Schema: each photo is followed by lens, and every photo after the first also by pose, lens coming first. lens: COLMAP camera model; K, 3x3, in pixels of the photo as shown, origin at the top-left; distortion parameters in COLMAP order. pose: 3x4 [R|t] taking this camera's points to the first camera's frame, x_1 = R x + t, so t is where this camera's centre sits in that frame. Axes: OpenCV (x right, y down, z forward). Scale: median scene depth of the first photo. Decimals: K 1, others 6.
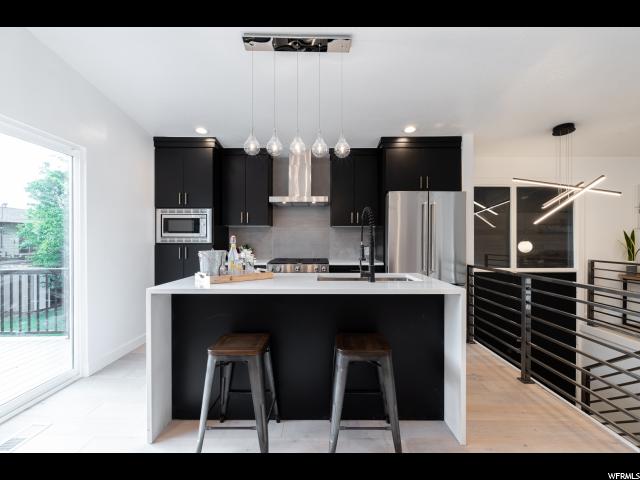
lens RADIAL K [[299.2, 0, 320.0], [0, 299.2, 240.0], [0, 0, 1]] dist [-0.002392, -0.000141]
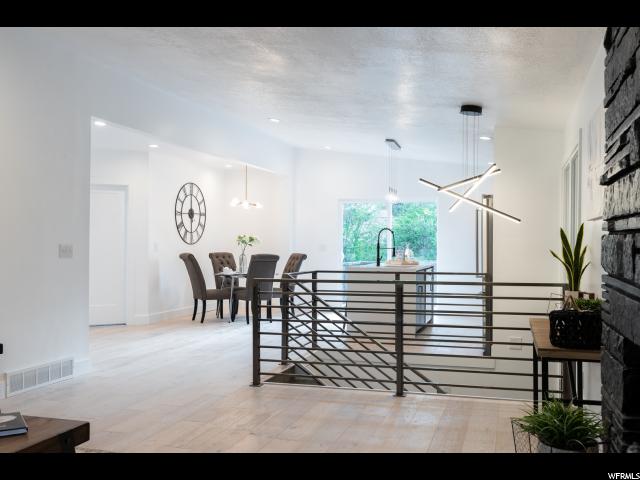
lens RADIAL K [[624.9, 0, 320.0], [0, 624.9, 240.0], [0, 0, 1]] dist [0.004626, -0.005440]
pose [[-0.281057, -0.005795, -0.959674, 2.366181], [-0.003846, 0.999981, -0.004912, -0.005641], [0.959684, 0.002310, -0.281073, 1.001720]]
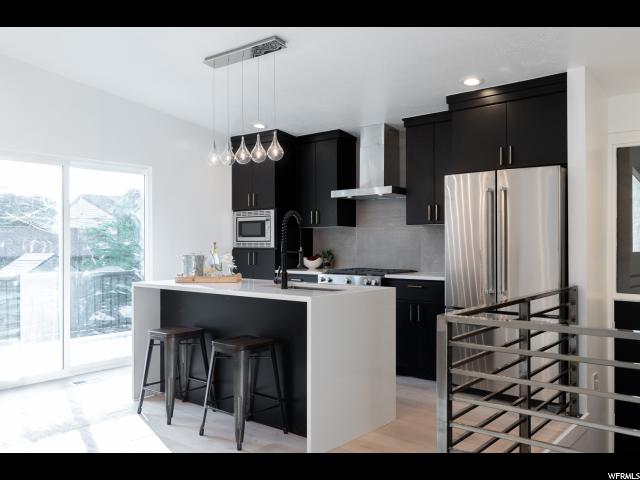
lens RADIAL K [[537.1, 0, 320.0], [0, 537.1, 240.0], [0, 0, 1]] dist [0.005592, 0.004450]
pose [[0.768117, -0.004862, -0.640291, 0.768408], [0.002382, 0.999986, -0.004735, -0.005567], [0.640305, 0.002112, 0.768118, -0.145660]]
